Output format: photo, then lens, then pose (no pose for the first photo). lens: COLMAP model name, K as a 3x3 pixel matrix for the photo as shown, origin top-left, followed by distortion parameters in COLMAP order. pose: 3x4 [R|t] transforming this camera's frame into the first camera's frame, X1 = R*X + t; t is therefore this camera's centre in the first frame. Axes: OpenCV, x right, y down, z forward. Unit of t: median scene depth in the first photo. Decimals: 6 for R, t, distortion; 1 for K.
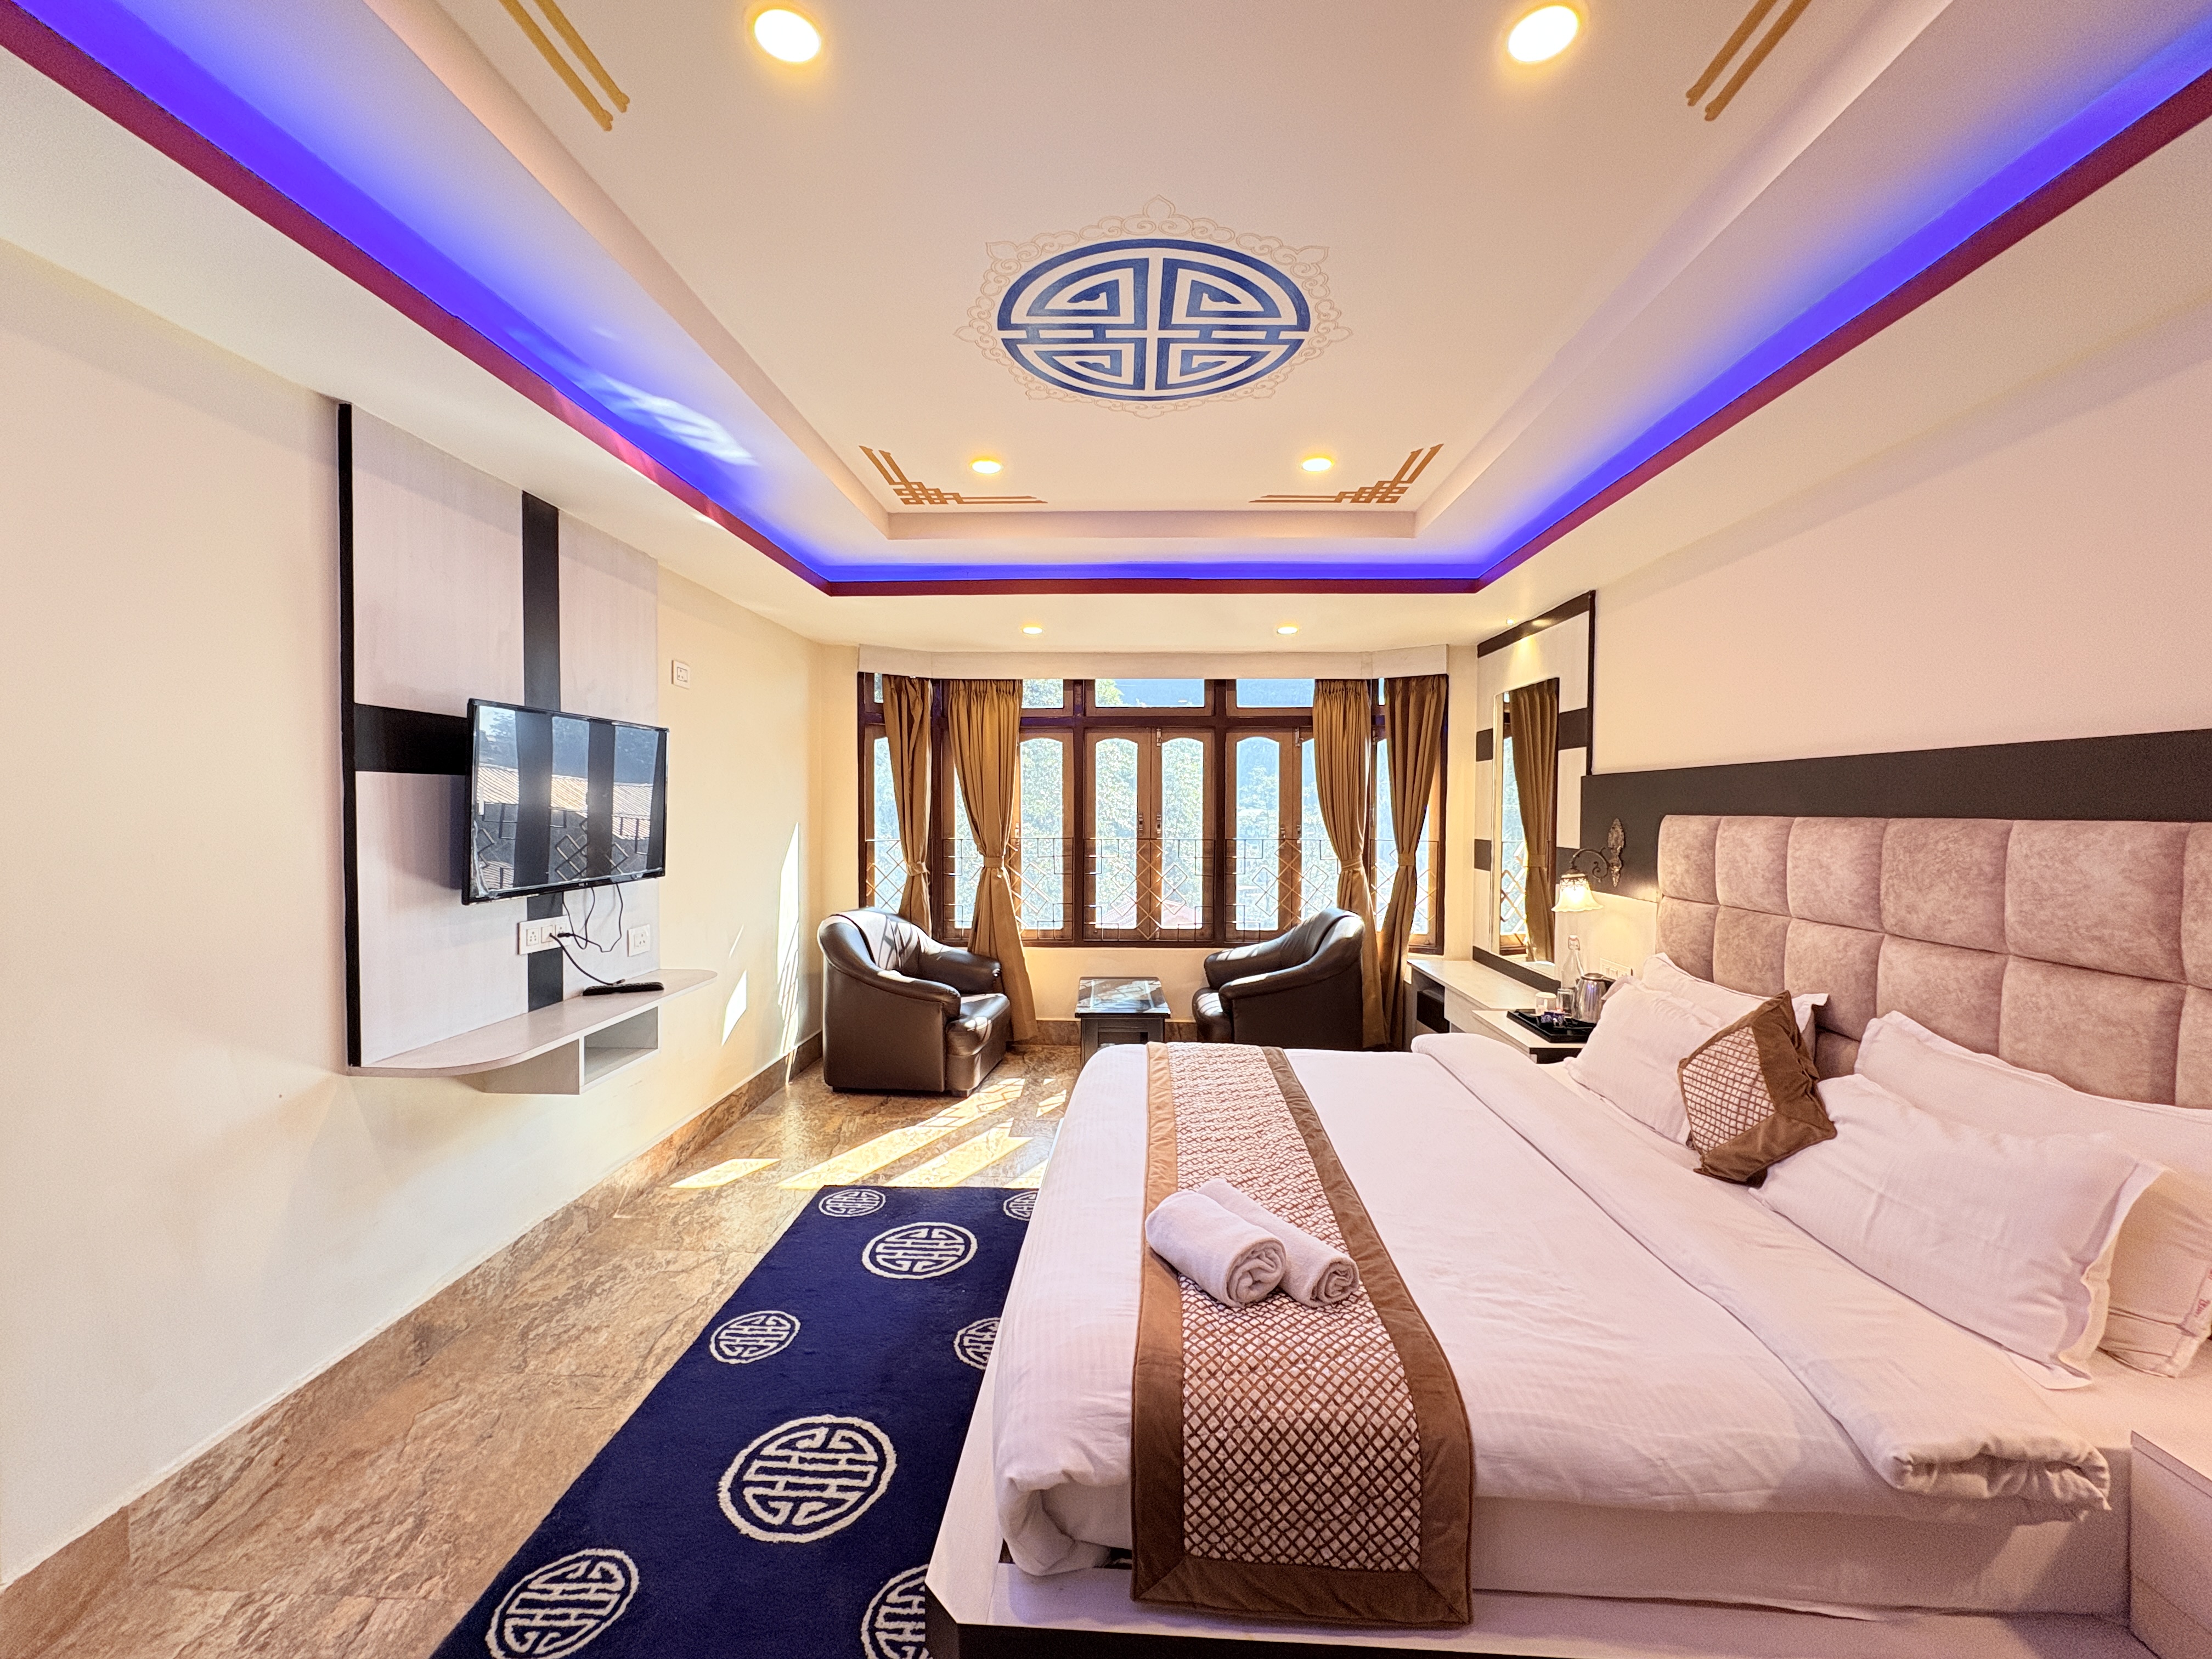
lens RADIAL K [[881.5, 0, 1106.2], [0, 881.5, 832.2], [0, 0, 1]] dist [0.002822, -0.000371]
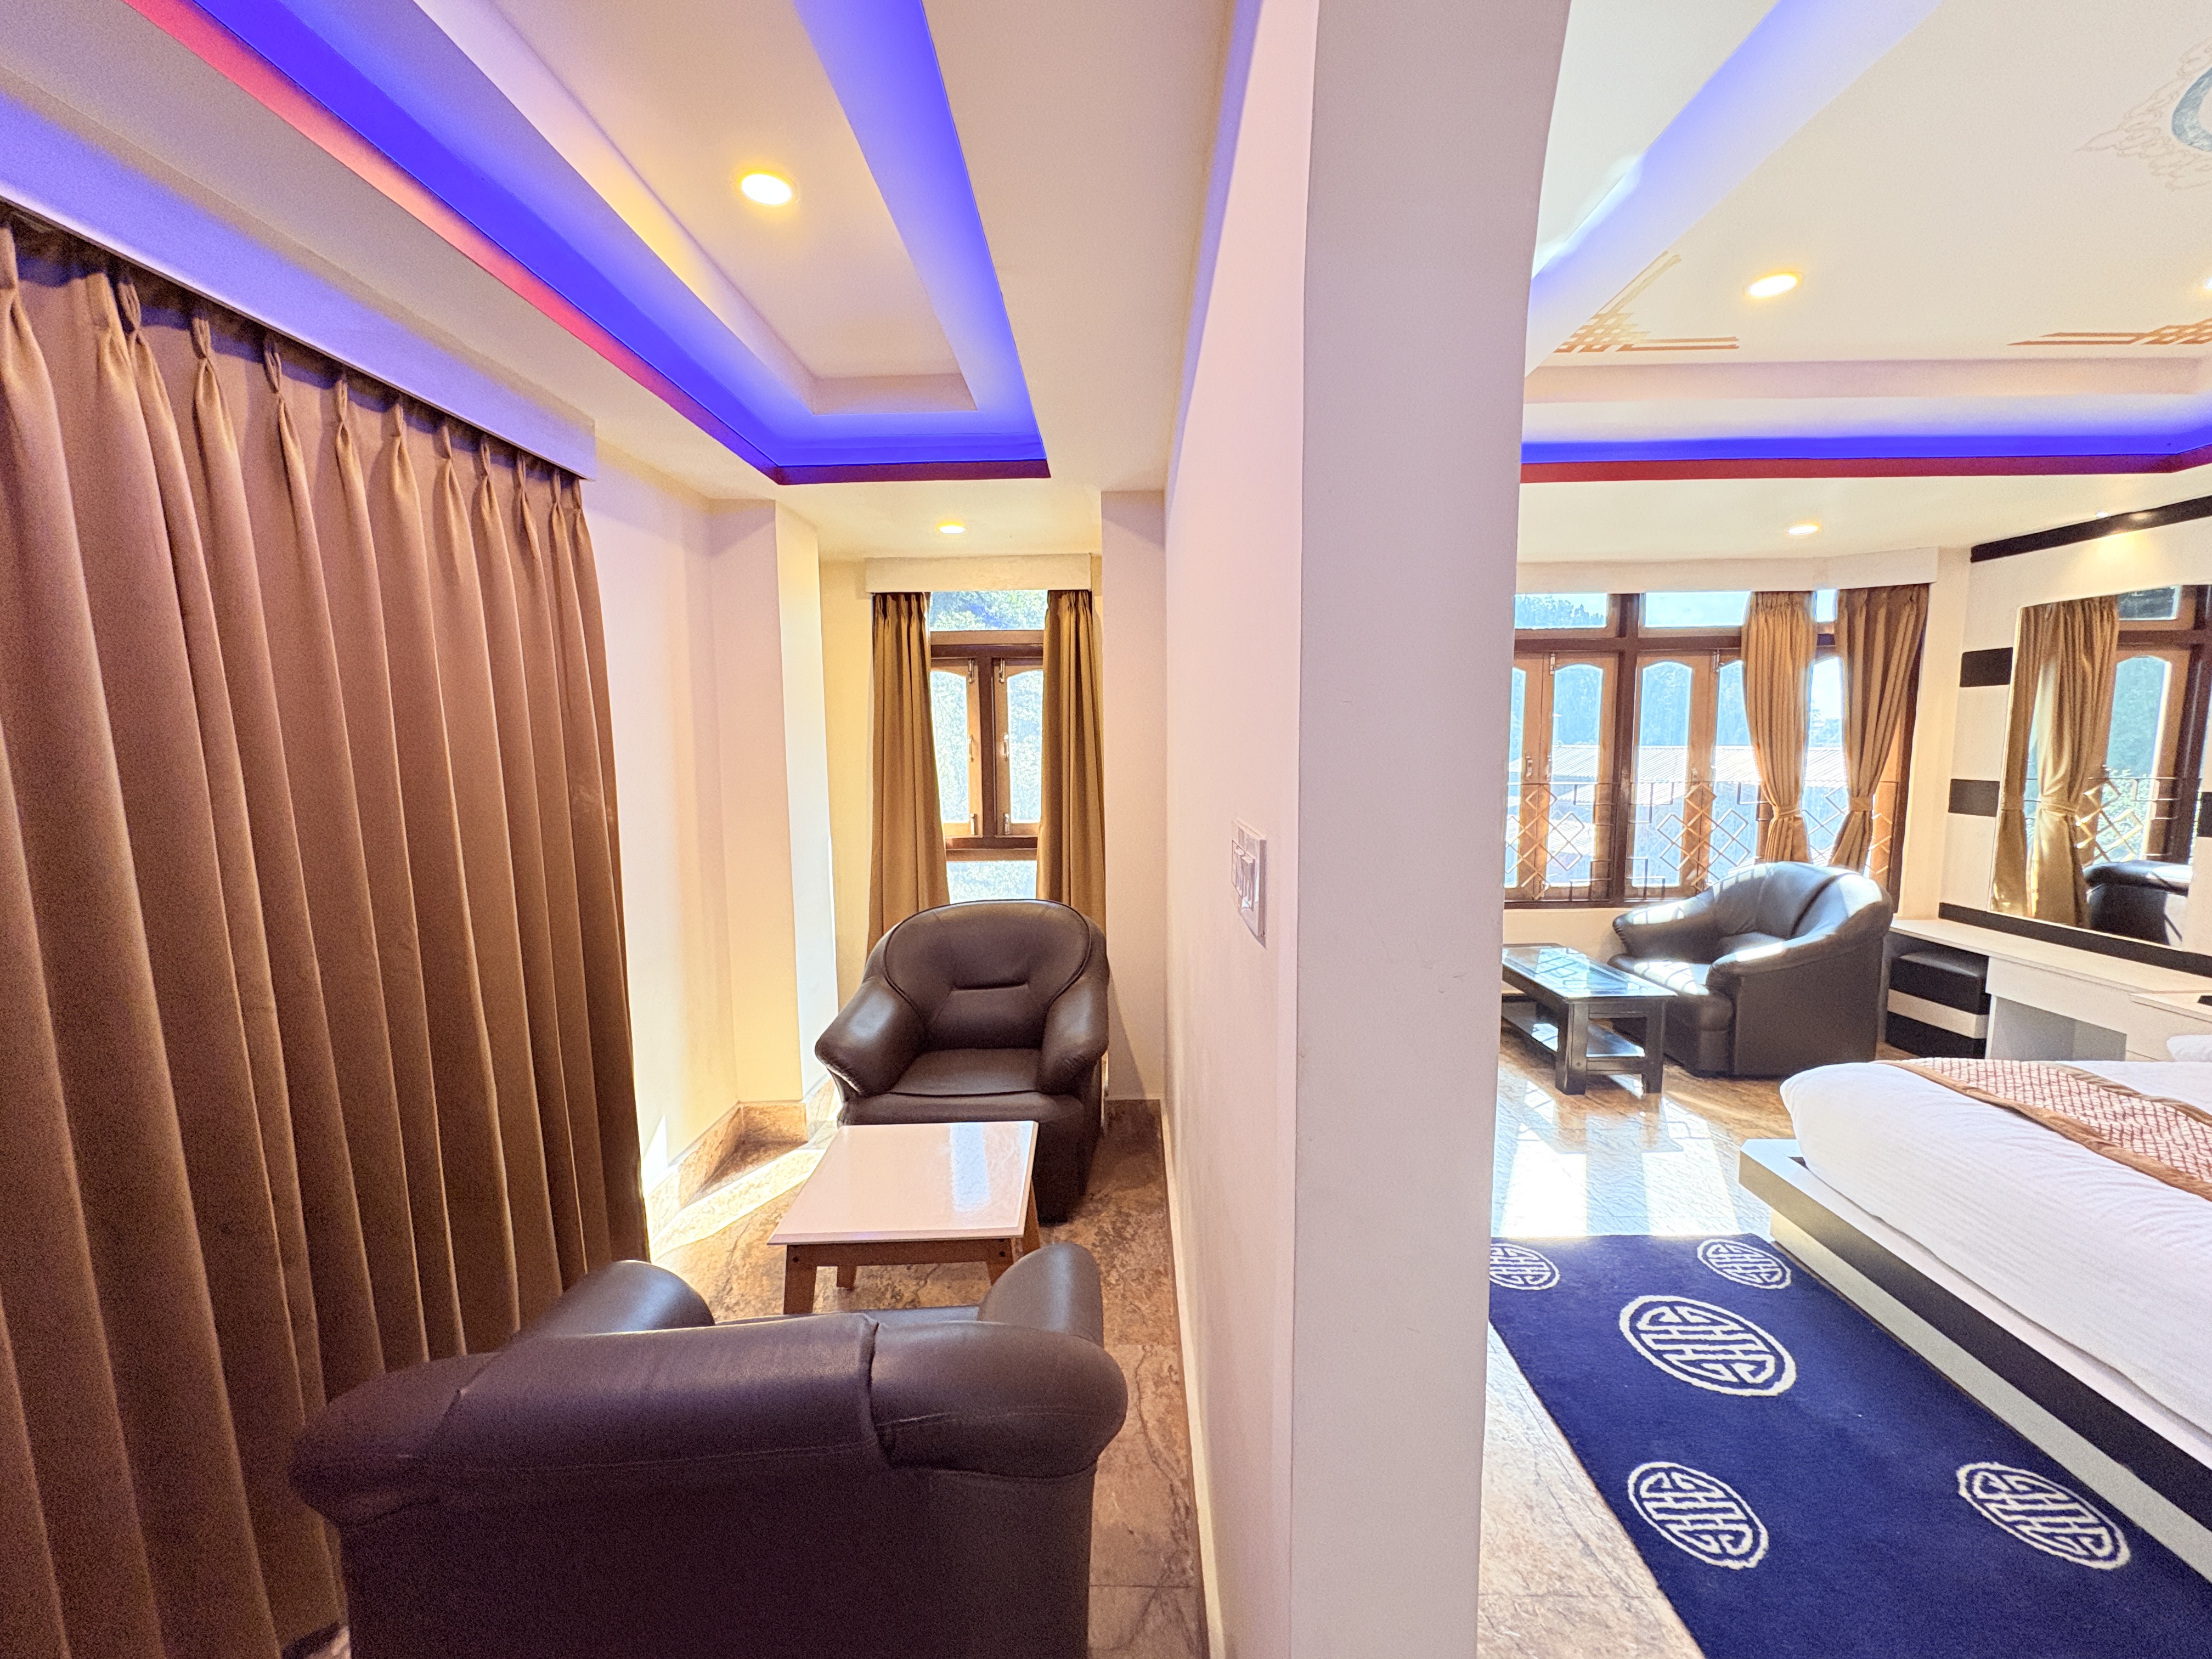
lens RADIAL K [[886.6, 0, 1103.9], [0, 886.6, 832.0], [0, 0, 1]] dist [0.000038, 0.000012]
pose [[0.999457, -0.018051, 0.027563, -0.407855], [0.015747, 0.996537, 0.081640, -0.023160], [-0.028941, -0.081162, 0.996281, 0.152082]]
